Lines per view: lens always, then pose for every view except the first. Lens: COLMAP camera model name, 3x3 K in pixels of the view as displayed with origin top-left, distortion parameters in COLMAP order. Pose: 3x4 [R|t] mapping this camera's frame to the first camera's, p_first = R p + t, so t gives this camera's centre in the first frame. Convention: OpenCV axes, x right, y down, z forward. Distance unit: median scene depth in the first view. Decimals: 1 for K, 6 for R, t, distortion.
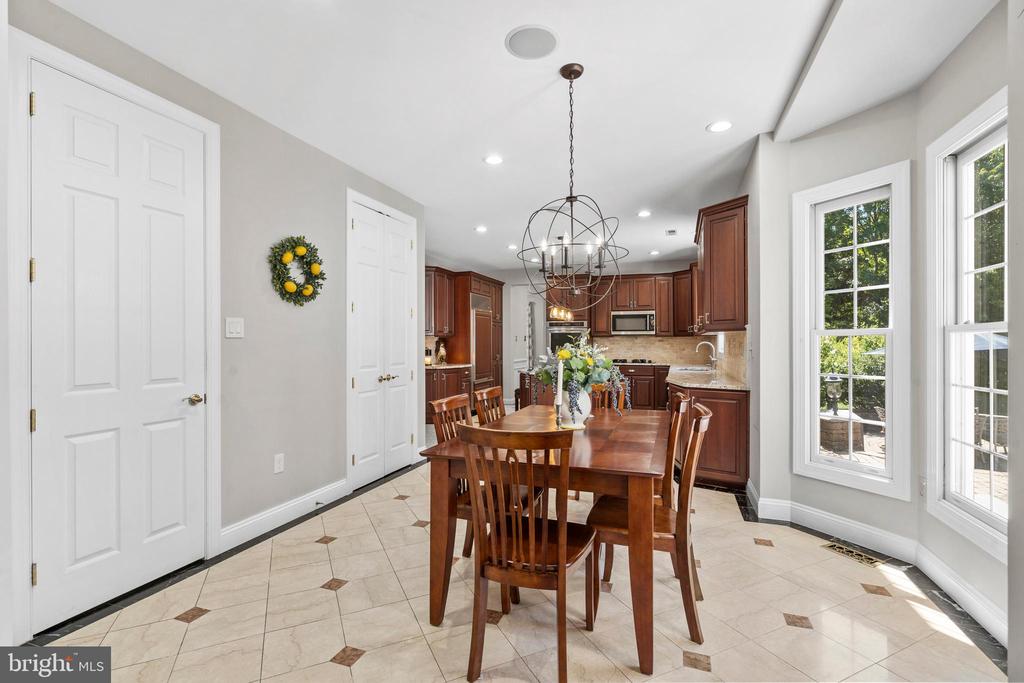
lens RADIAL K [[468.8, 0, 510.6], [0, 468.8, 341.9], [0, 0, 1]] dist [-0.004239, 0.000233]
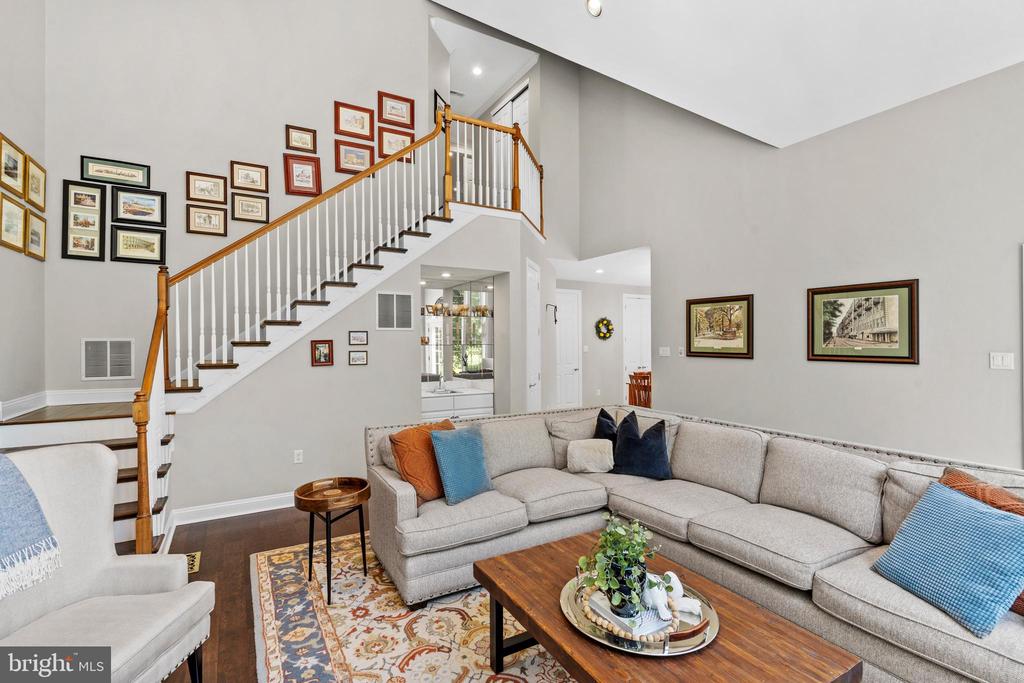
lens RADIAL K [[468.8, 0, 506.3], [0, 468.8, 340.6], [0, 0, 1]] dist [-0.004239, 0.000233]
pose [[0.759736, -0.009249, -0.650165, 1.015691], [0.003211, 0.999940, -0.010474, -0.048819], [0.650223, 0.005870, 0.759721, -1.677514]]
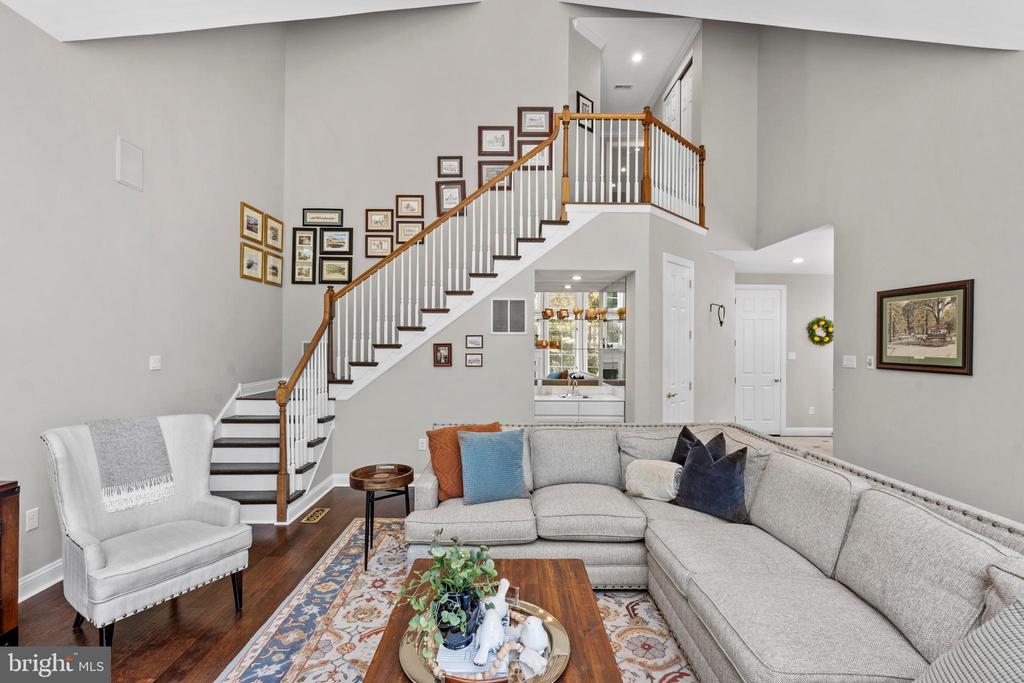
lens RADIAL K [[468.8, 0, 511.6], [0, 468.8, 345.2], [0, 0, 1]] dist [-0.004239, 0.000233]
pose [[0.344765, -0.003241, -0.938684, 1.245880], [-0.009137, 0.999935, -0.006808, -0.052393], [0.938645, 0.010924, 0.344713, -1.305033]]
